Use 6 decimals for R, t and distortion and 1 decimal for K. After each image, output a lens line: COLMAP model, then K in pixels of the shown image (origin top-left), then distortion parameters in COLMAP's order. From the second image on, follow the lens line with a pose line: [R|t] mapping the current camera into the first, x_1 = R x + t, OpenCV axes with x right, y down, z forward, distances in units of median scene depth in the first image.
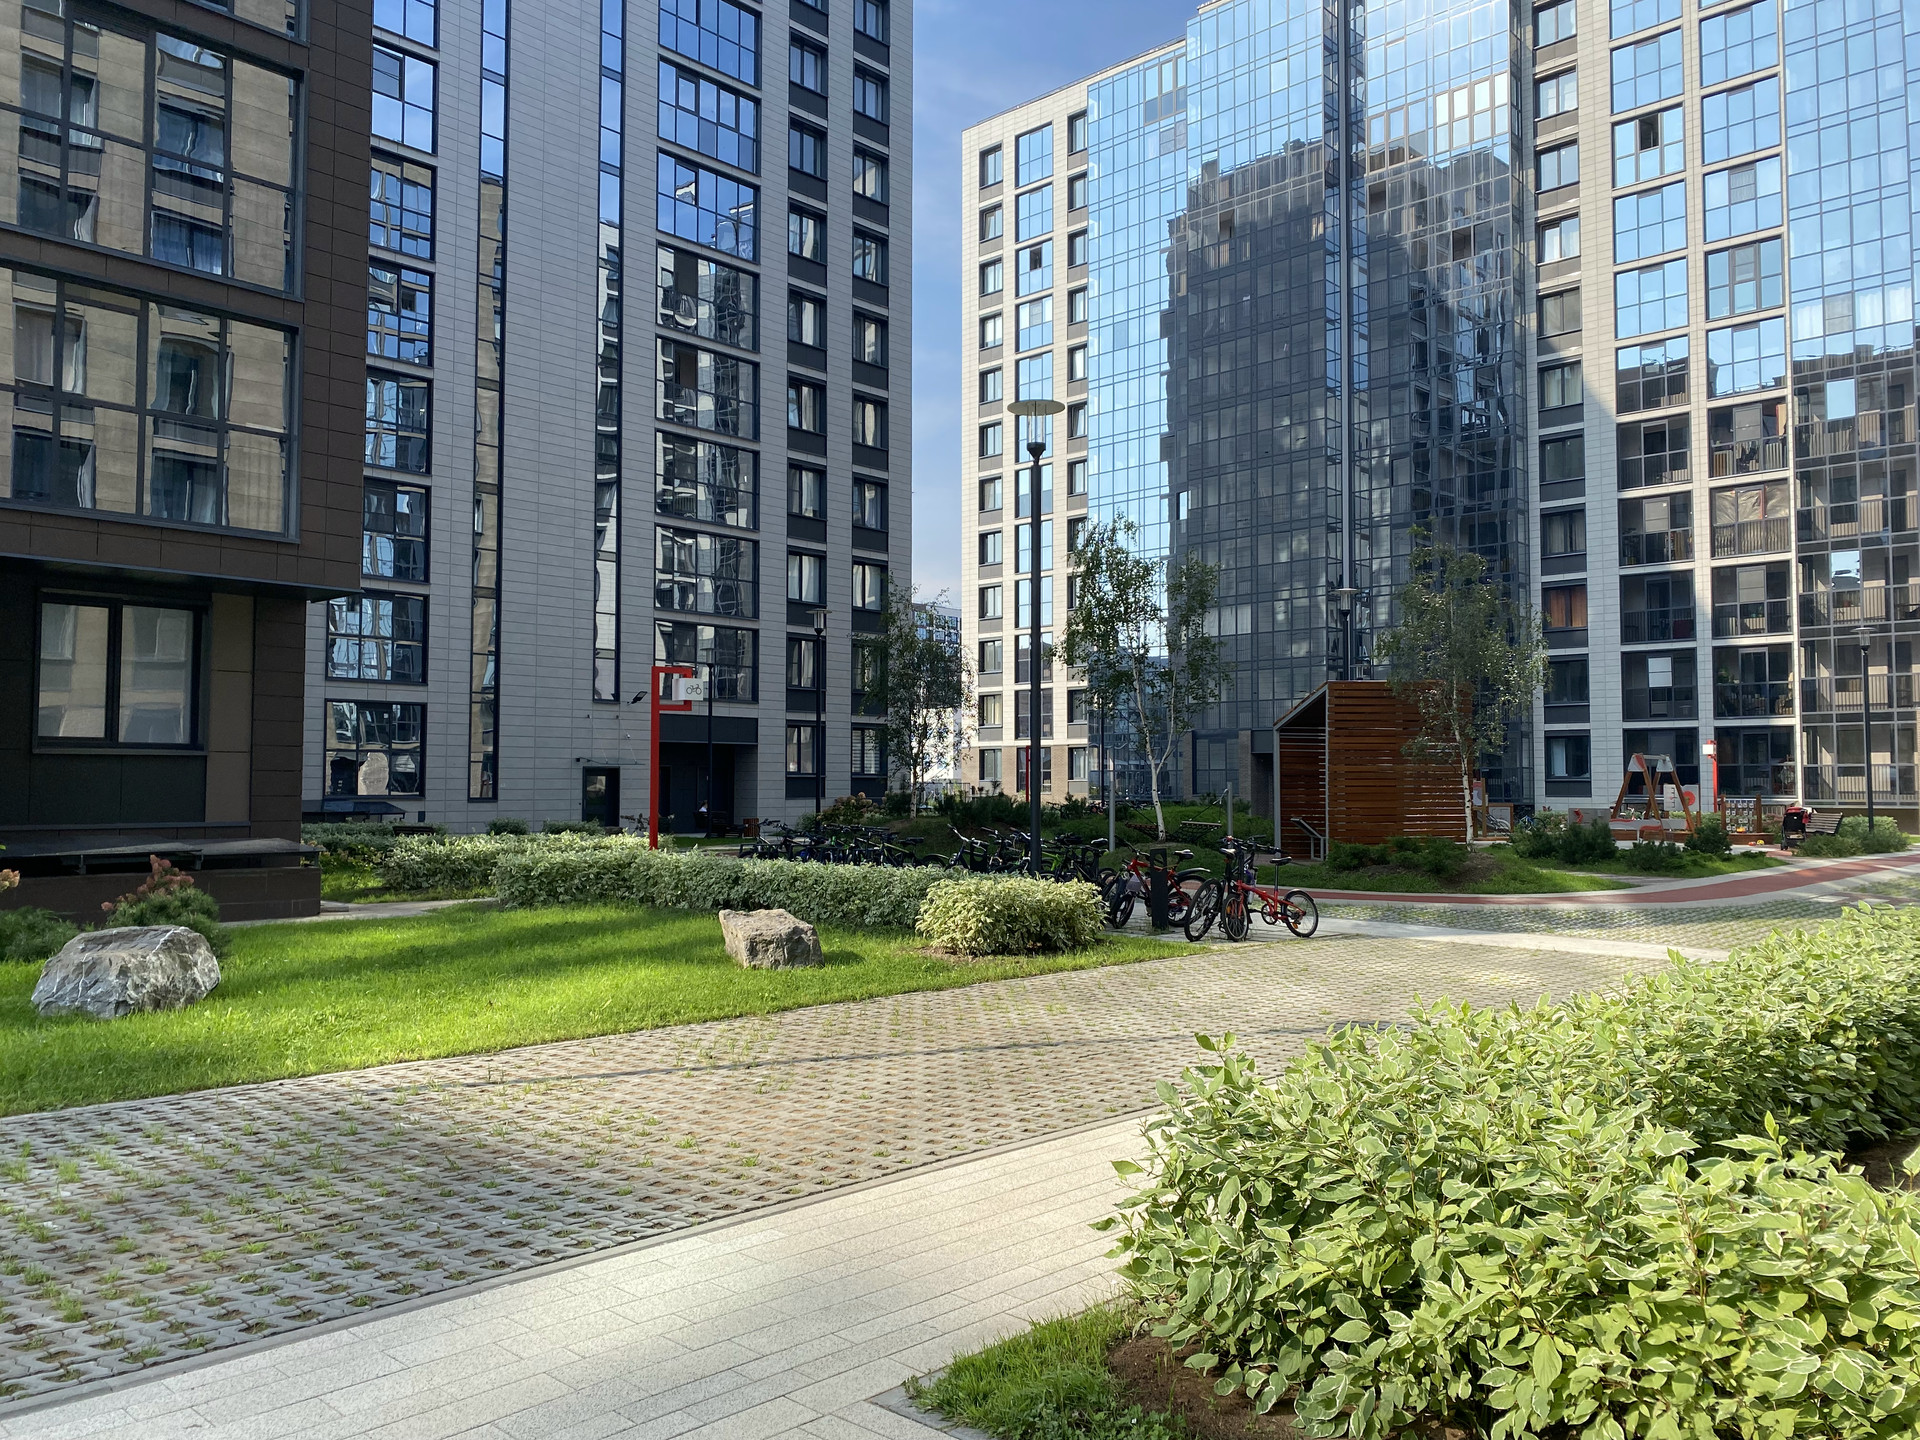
lens RADIAL K [[1440.3, 0, 955.9], [0, 1440.3, 736.7], [0, 0, 1]] dist [0.034300, -0.026697]
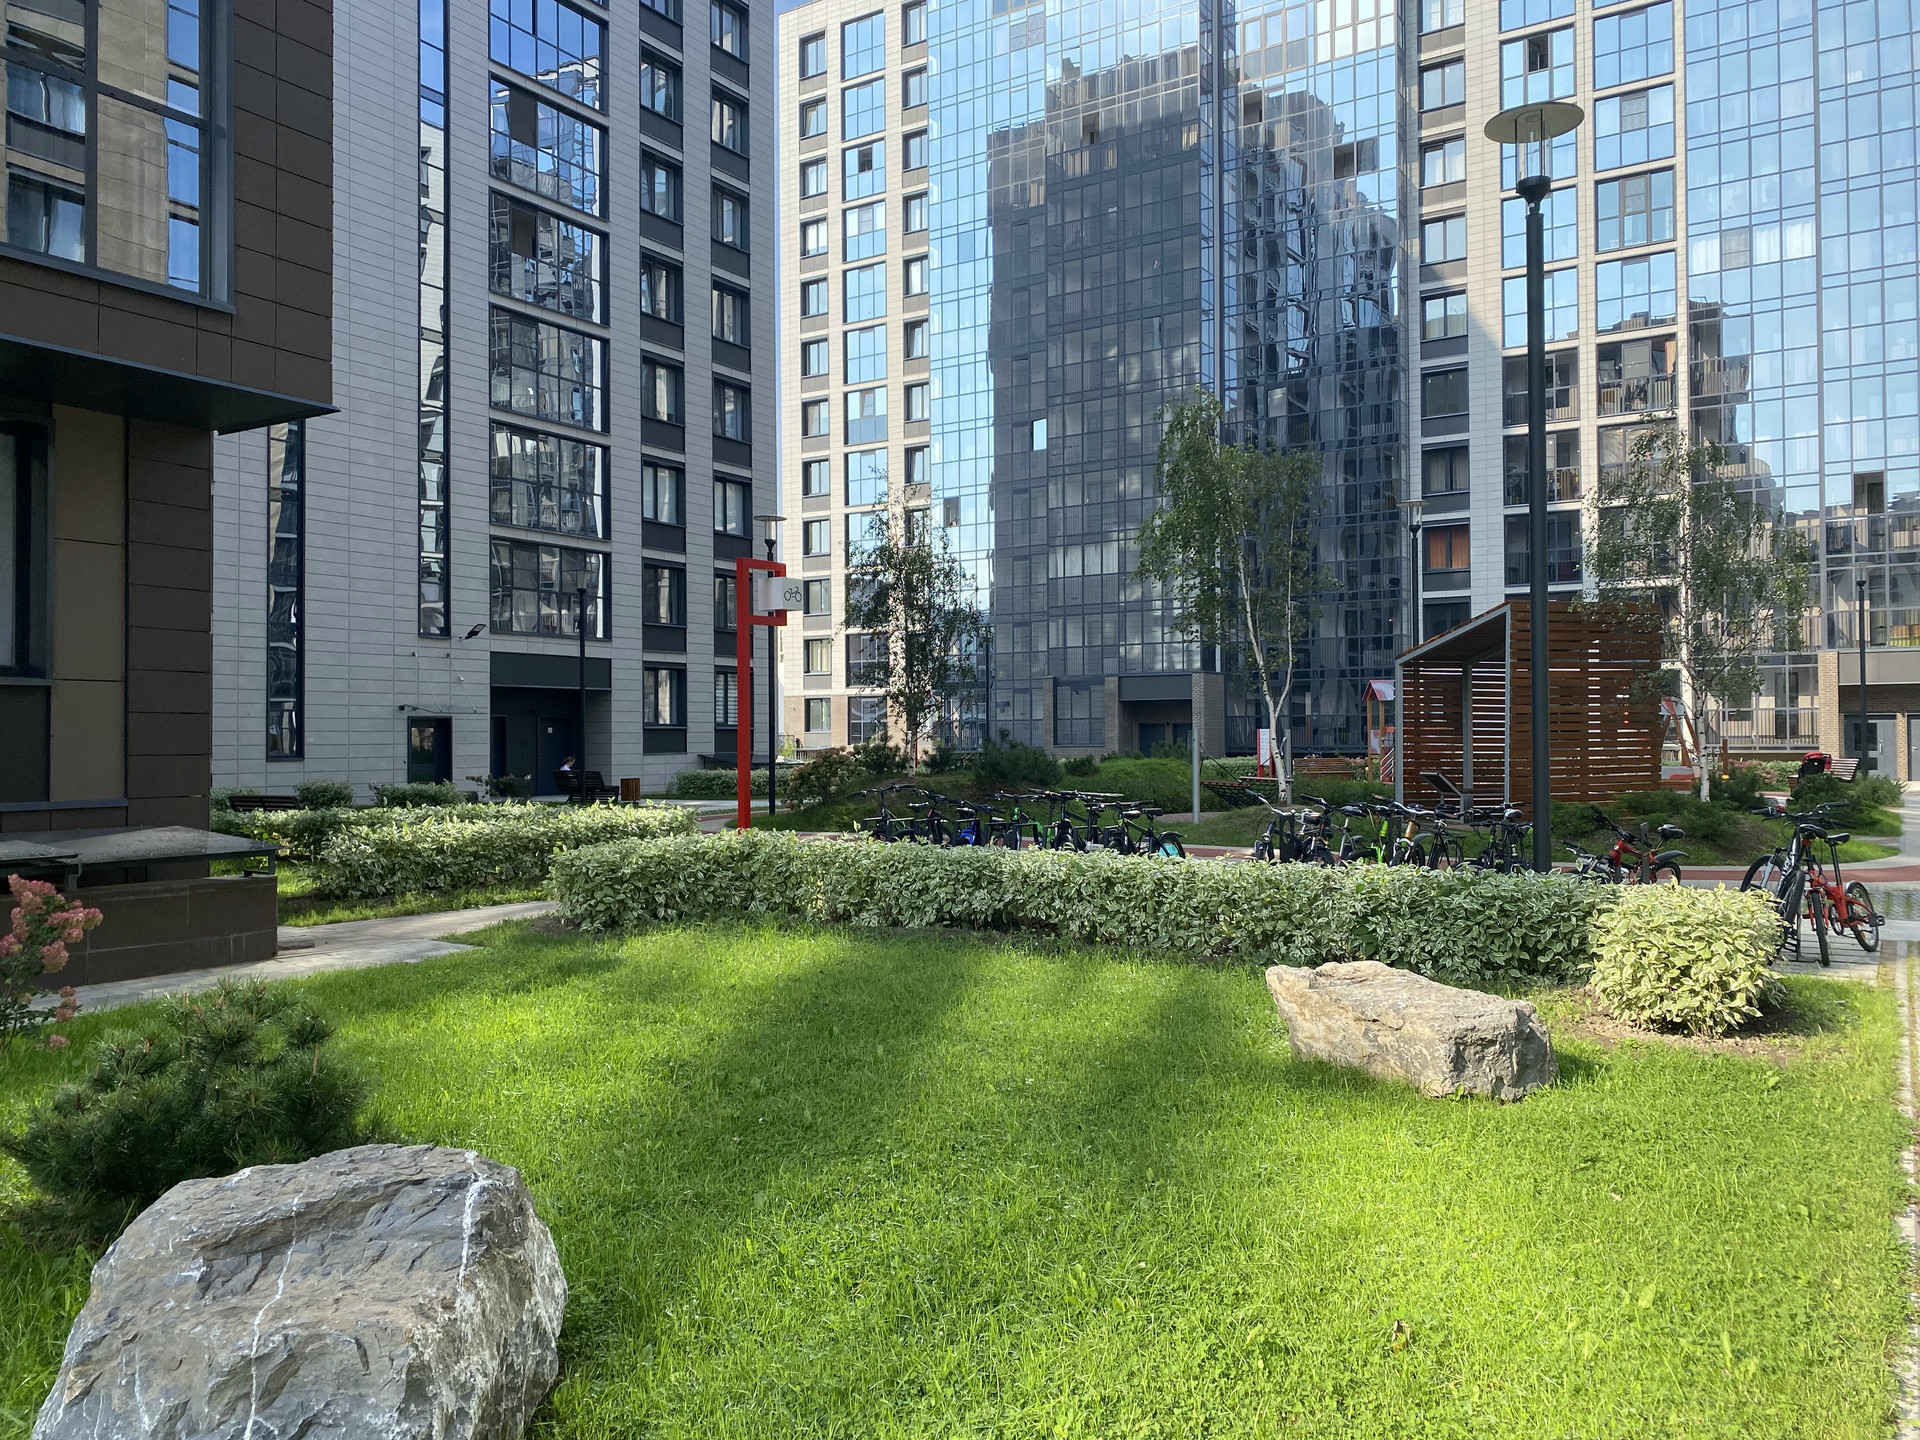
lens RADIAL K [[1440.3, 0, 944.8], [0, 1440.3, 721.1], [0, 0, 1]] dist [0.034300, -0.026697]
pose [[0.983427, -0.004663, 0.181246, -0.085772], [0.000696, 0.999759, 0.021944, 0.004589], [-0.181304, -0.021454, 0.983193, 0.116385]]
